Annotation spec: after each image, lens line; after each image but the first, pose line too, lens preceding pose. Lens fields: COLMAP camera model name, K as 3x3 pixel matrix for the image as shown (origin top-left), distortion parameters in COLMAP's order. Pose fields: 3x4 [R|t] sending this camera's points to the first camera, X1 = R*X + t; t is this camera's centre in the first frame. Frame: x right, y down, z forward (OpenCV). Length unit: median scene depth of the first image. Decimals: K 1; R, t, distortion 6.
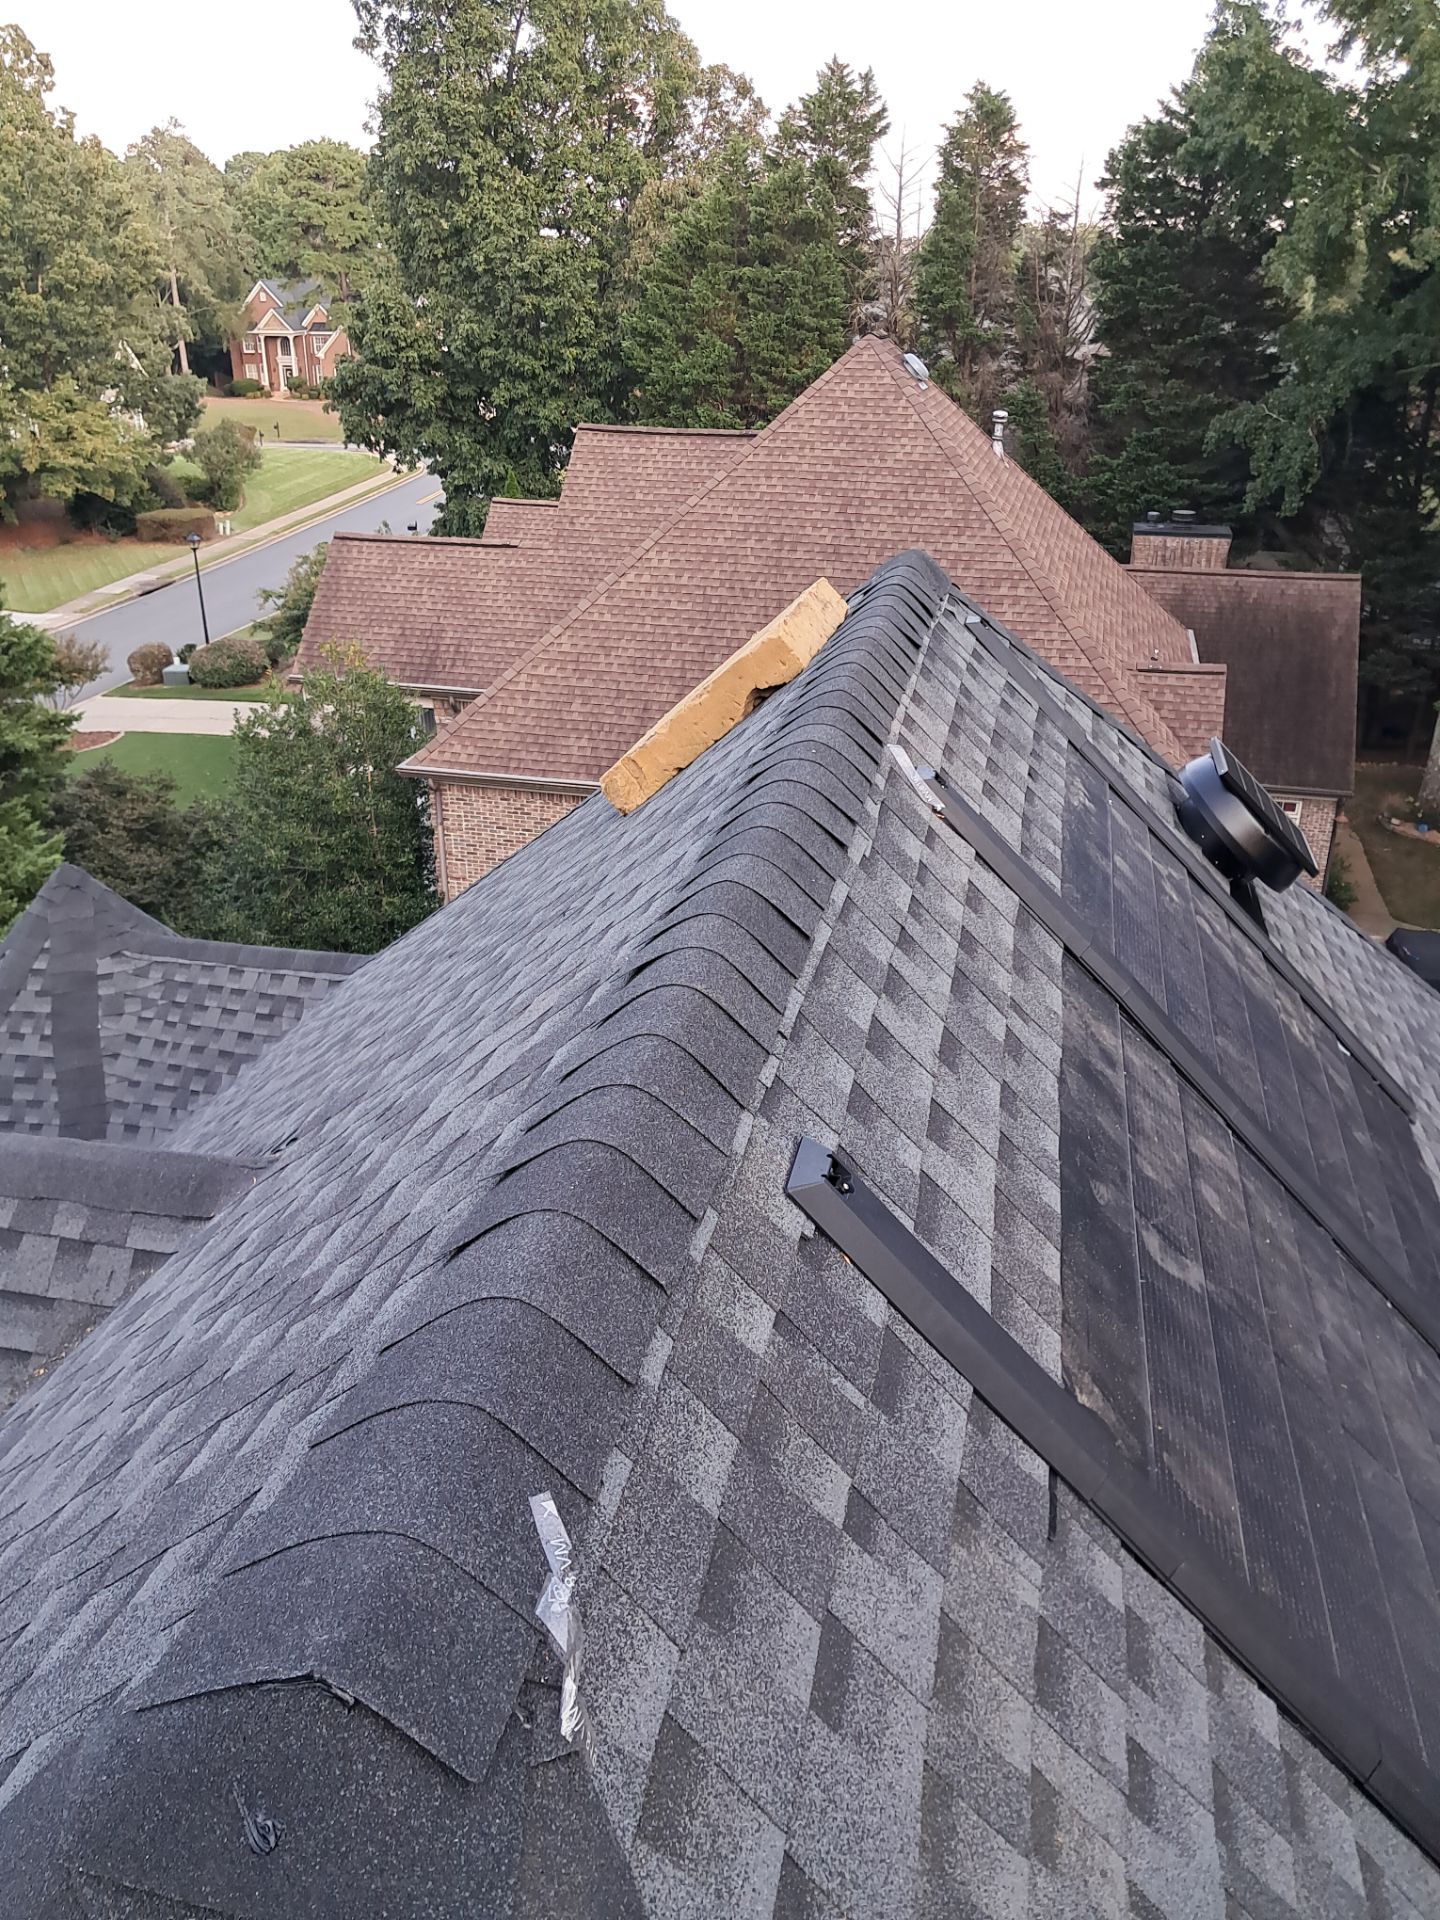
lens RADIAL K [[1502.1, 0, 727.2], [0, 1502.1, 961.3], [0, 0, 1]] dist [0.015682, -0.040920]
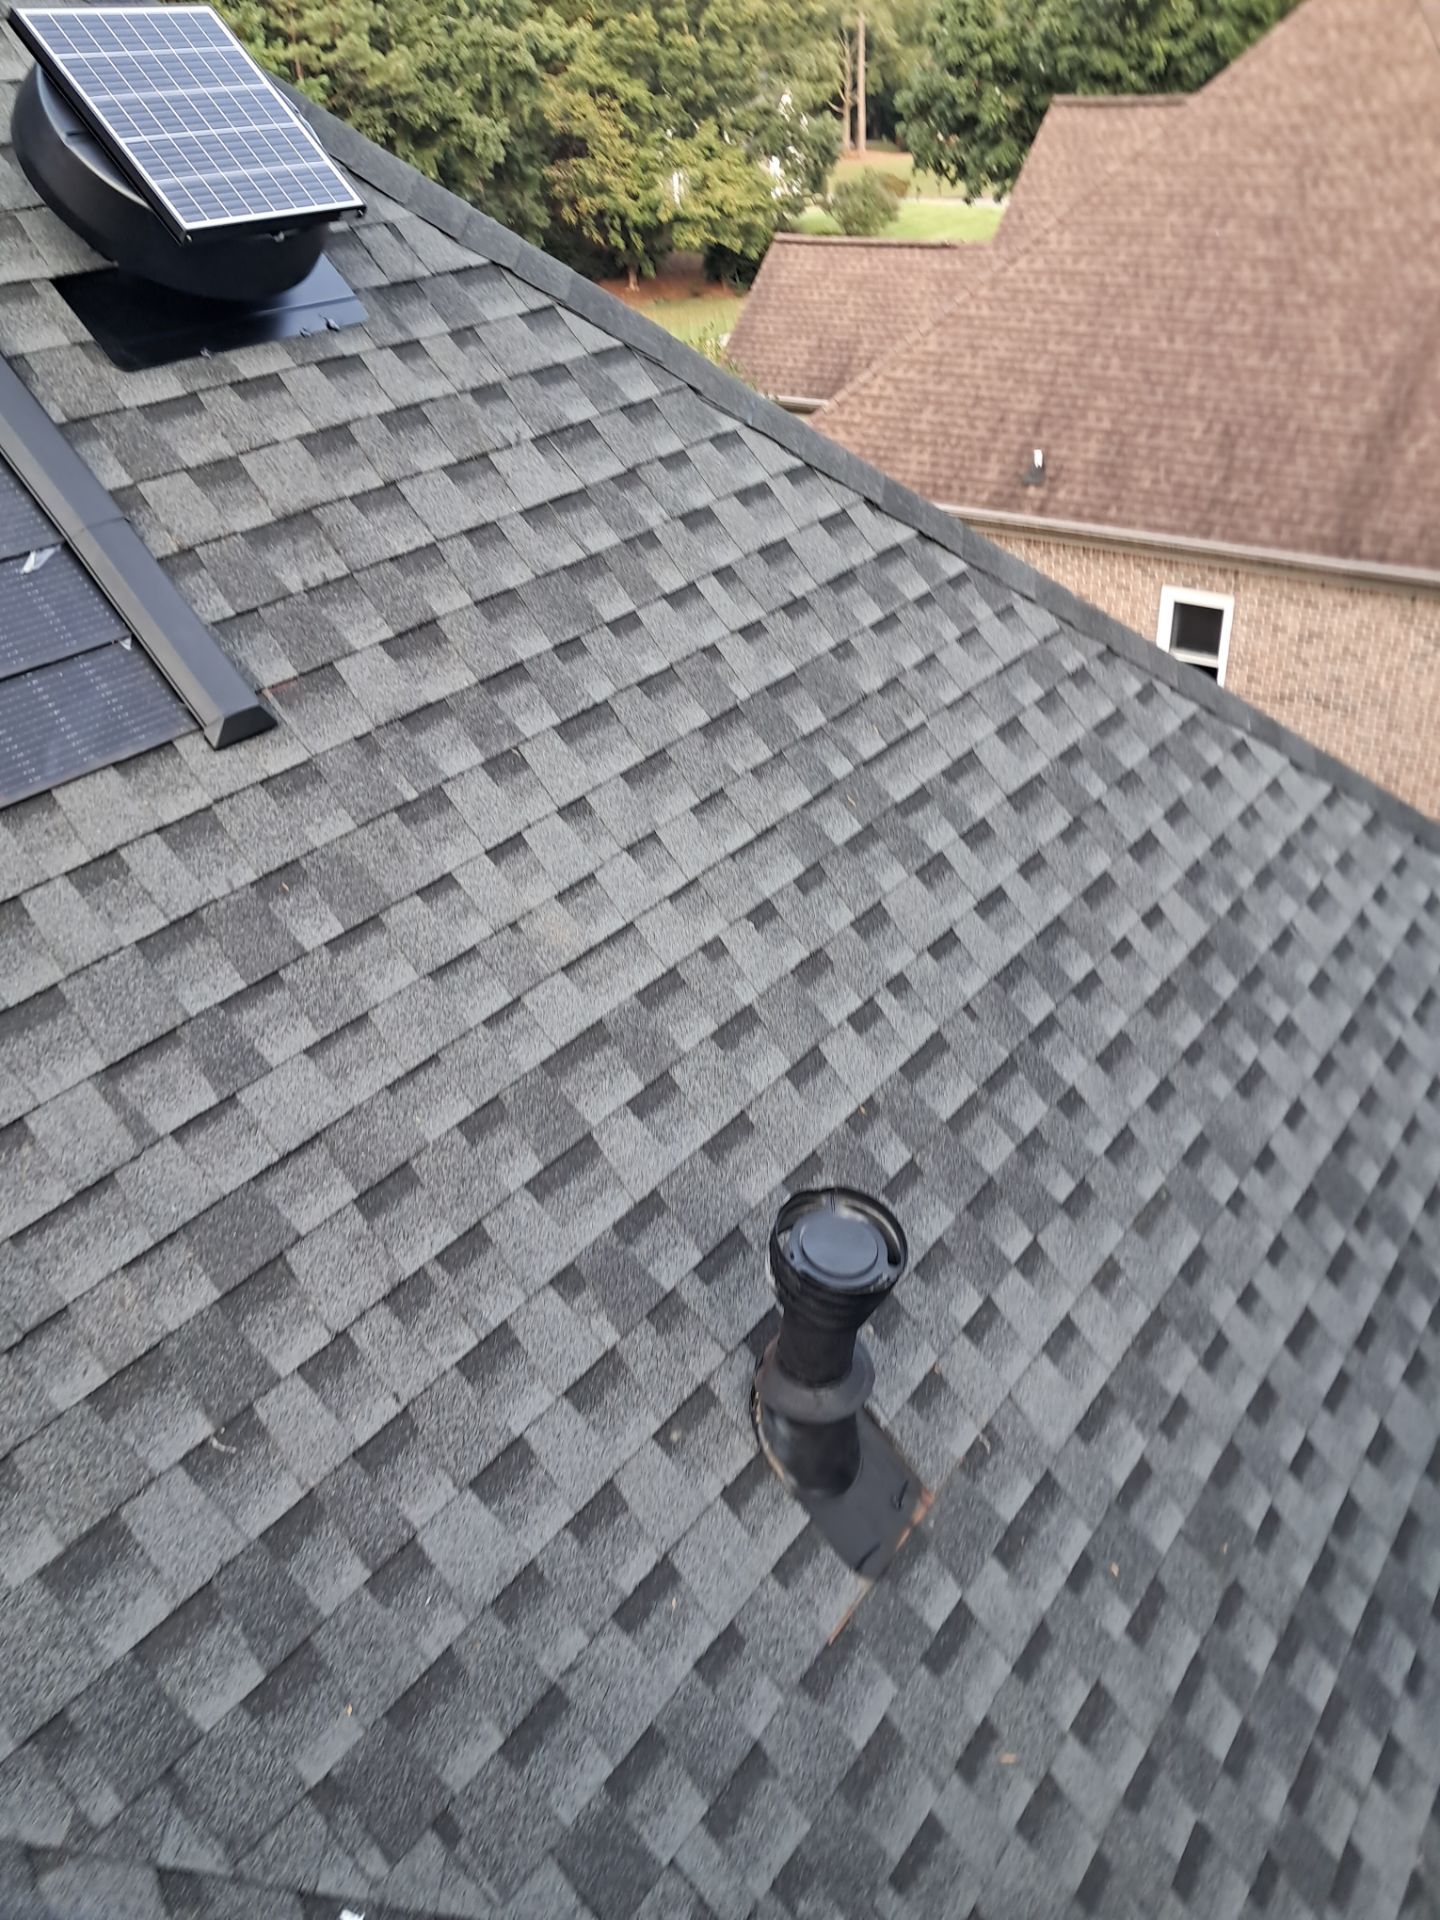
lens RADIAL K [[1493.4, 0, 703.9], [0, 1493.4, 952.9], [0, 0, 1]] dist [0.023233, -0.034510]
pose [[0.908410, 0.171278, -0.381385, 0.156472], [-0.120487, 0.980779, 0.153478, 0.017598], [0.400341, -0.093469, 0.911587, 0.115504]]
